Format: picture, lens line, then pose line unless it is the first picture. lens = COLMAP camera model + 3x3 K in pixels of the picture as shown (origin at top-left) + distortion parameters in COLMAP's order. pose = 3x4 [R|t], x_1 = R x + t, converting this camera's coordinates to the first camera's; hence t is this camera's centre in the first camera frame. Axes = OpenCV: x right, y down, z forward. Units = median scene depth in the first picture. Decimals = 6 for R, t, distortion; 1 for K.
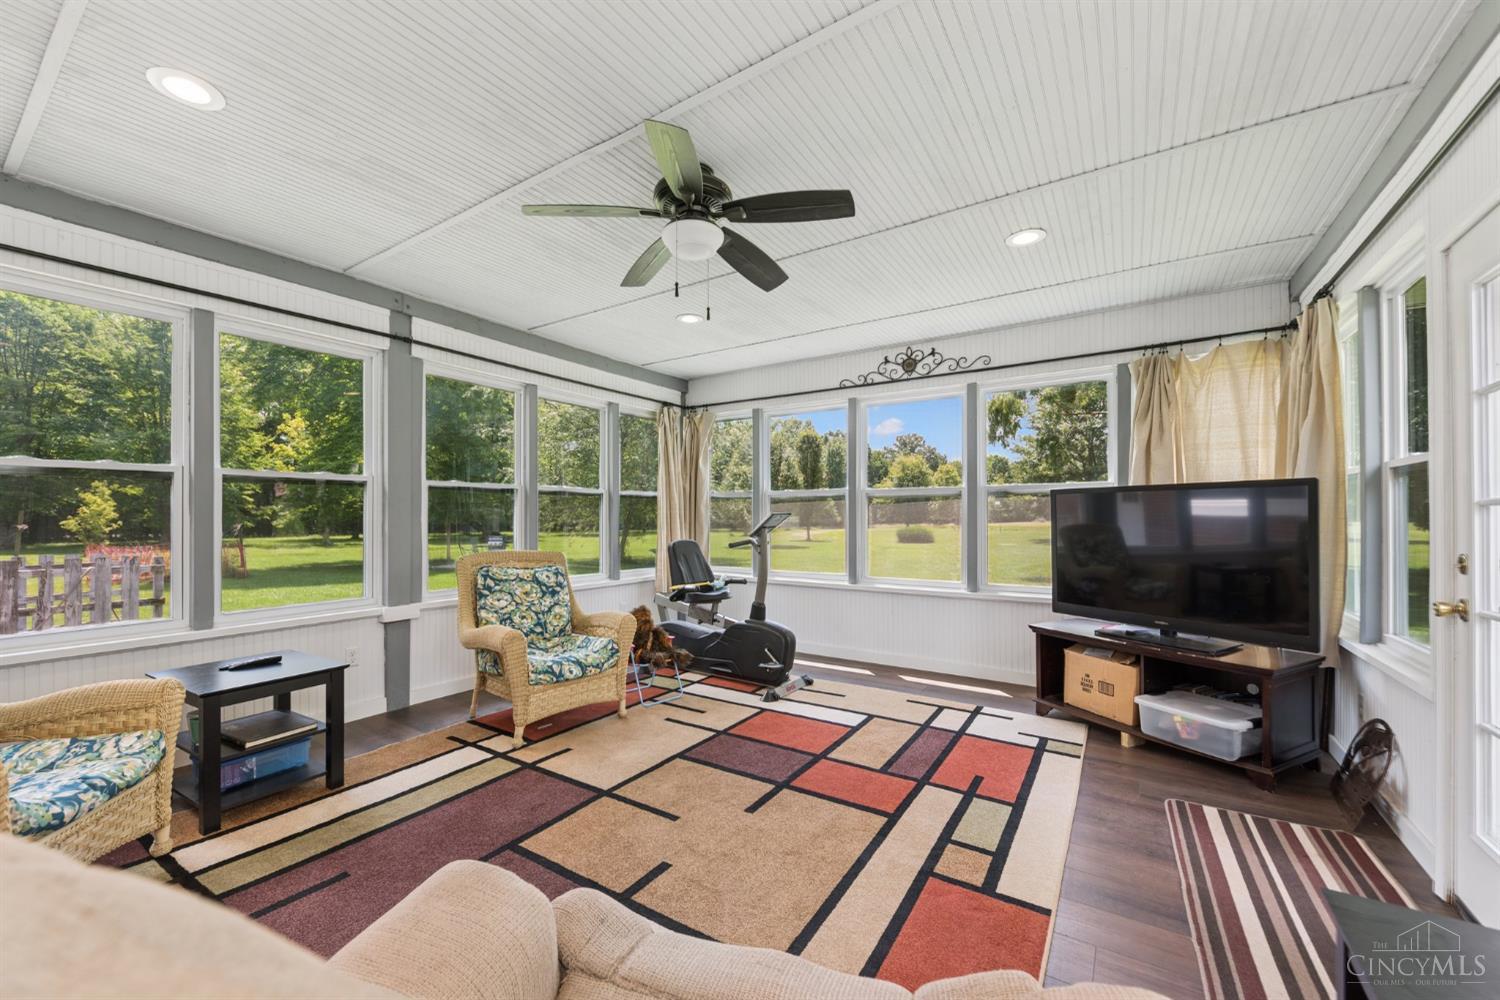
lens RADIAL K [[597.9, 0, 749.2], [0, 597.9, 512.0], [0, 0, 1]] dist [0.004480, 0.000111]
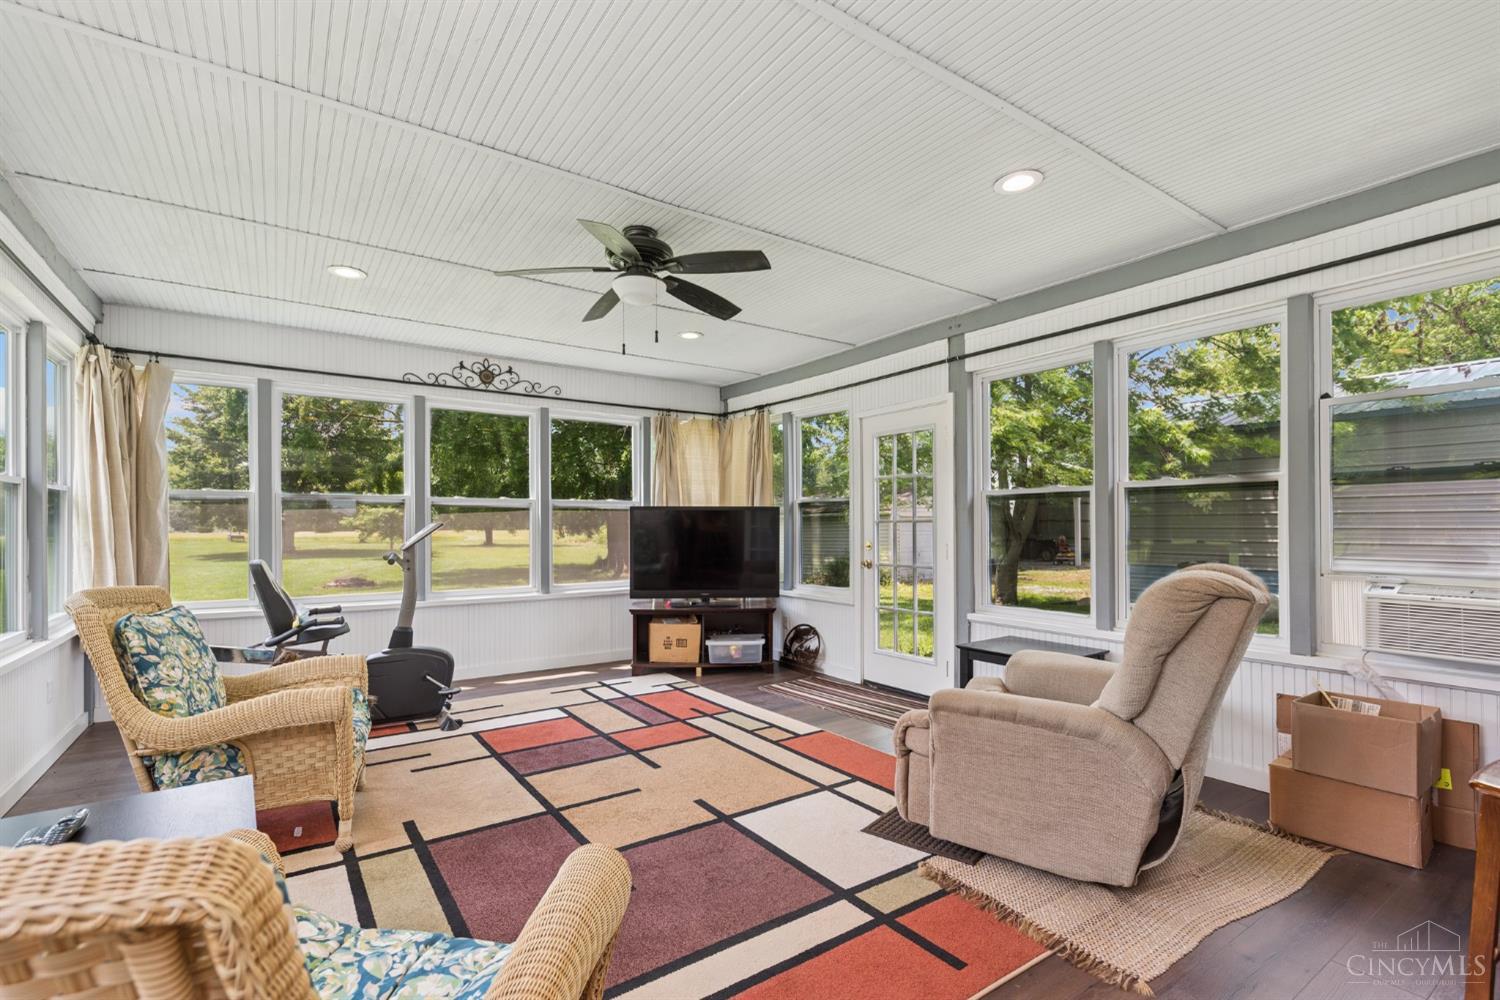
lens RADIAL K [[689.5, 0, 750.5], [0, 689.5, 515.1], [0, 0, 1]] dist [0.004631, 0.000295]
pose [[0.356131, 0.013936, 0.934332, -0.865852], [-0.007538, 0.999899, -0.012040, -0.001353], [-0.934406, -0.002755, 0.356200, 0.219302]]
